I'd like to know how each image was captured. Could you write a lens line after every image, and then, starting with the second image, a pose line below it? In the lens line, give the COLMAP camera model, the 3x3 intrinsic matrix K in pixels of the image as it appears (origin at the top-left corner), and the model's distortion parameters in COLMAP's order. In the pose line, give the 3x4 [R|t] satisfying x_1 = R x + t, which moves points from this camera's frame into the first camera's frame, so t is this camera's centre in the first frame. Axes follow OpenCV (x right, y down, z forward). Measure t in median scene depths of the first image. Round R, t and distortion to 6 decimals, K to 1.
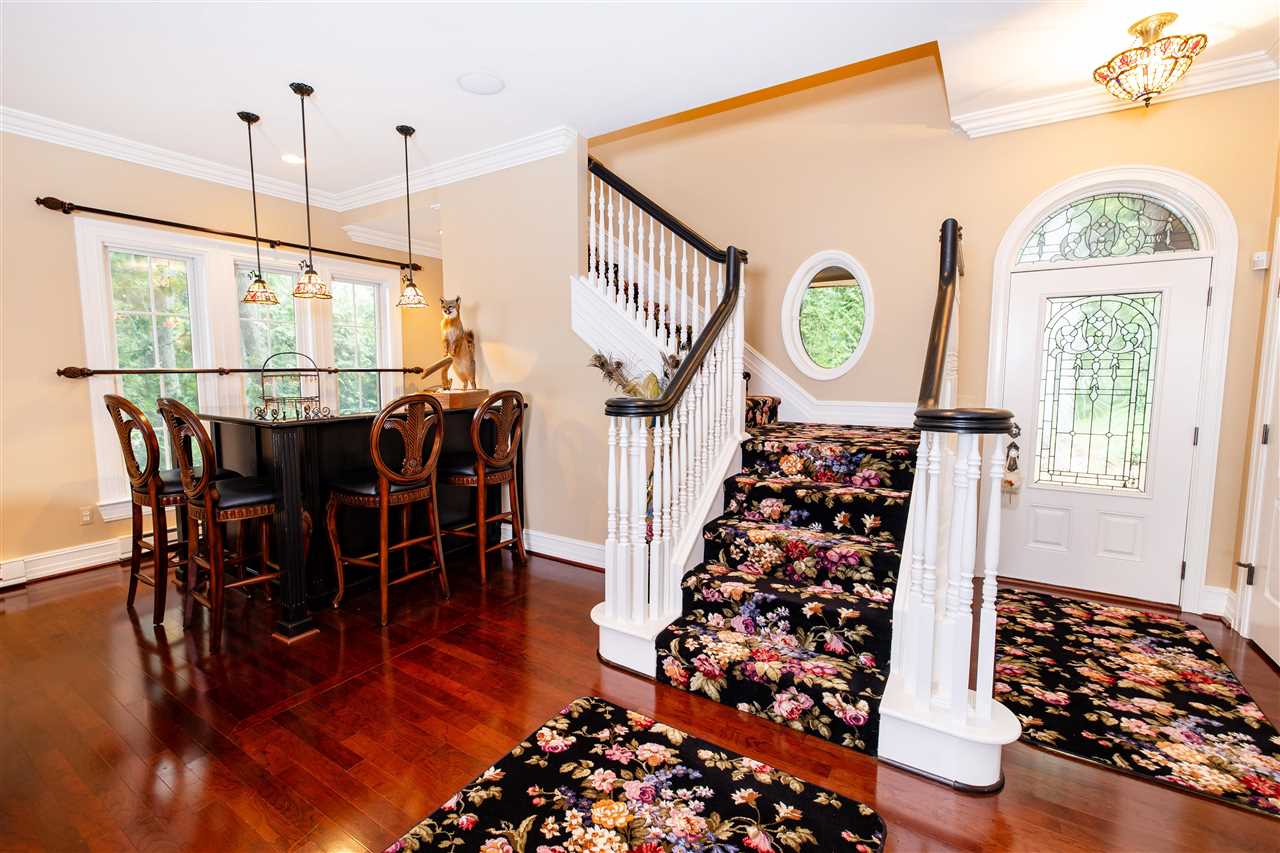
lens RADIAL K [[553.8, 0, 611.6], [0, 553.8, 420.3], [0, 0, 1]] dist [0.000134, 0.000221]
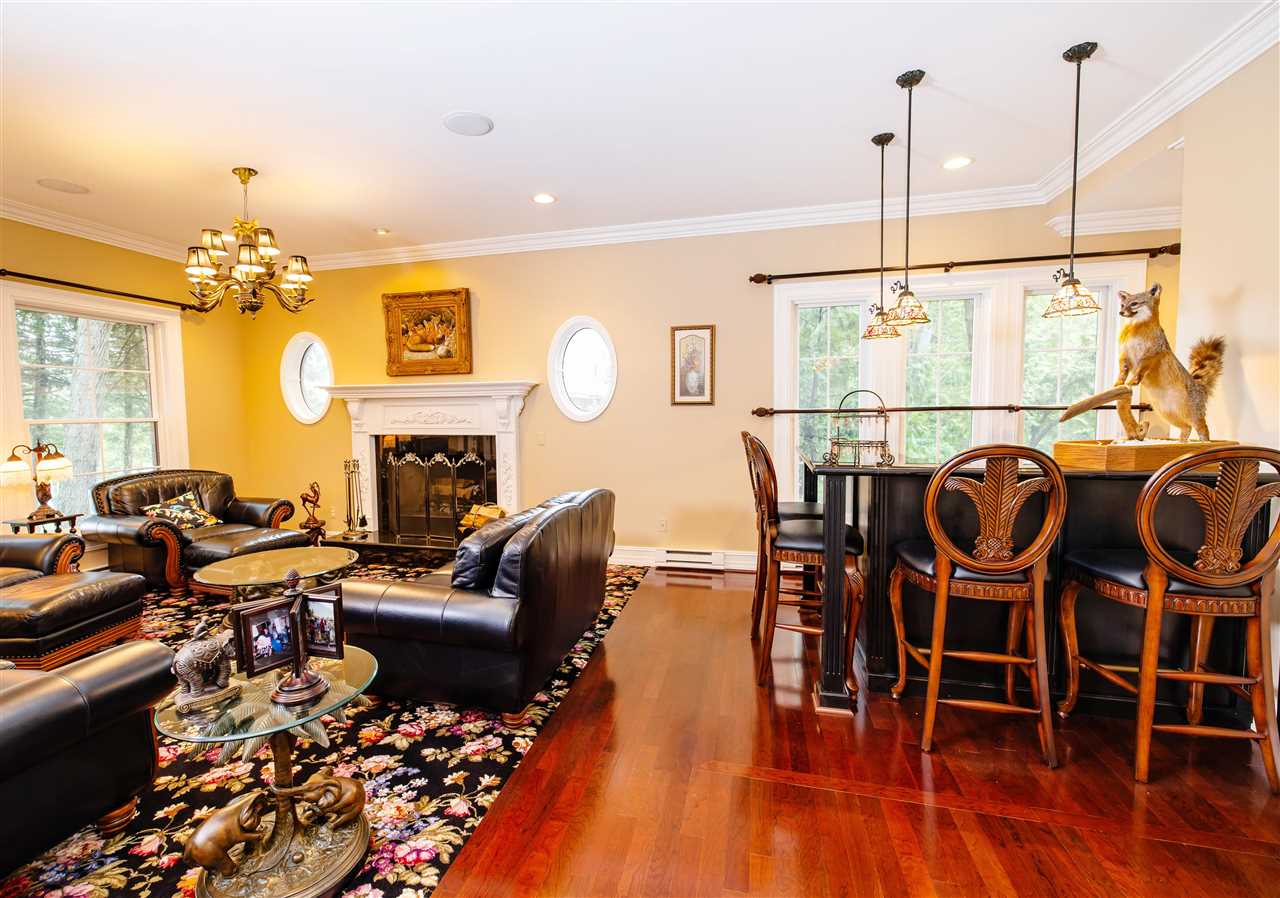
lens RADIAL K [[572.5, 0, 604.4], [0, 572.5, 448.2], [0, 0, 1]] dist [0.002634, 0.000471]
pose [[0.329316, 0.058696, -0.942394, 0.153151], [-0.076380, 0.996451, 0.035372, -0.031272], [0.941126, 0.060332, 0.332630, 0.313505]]
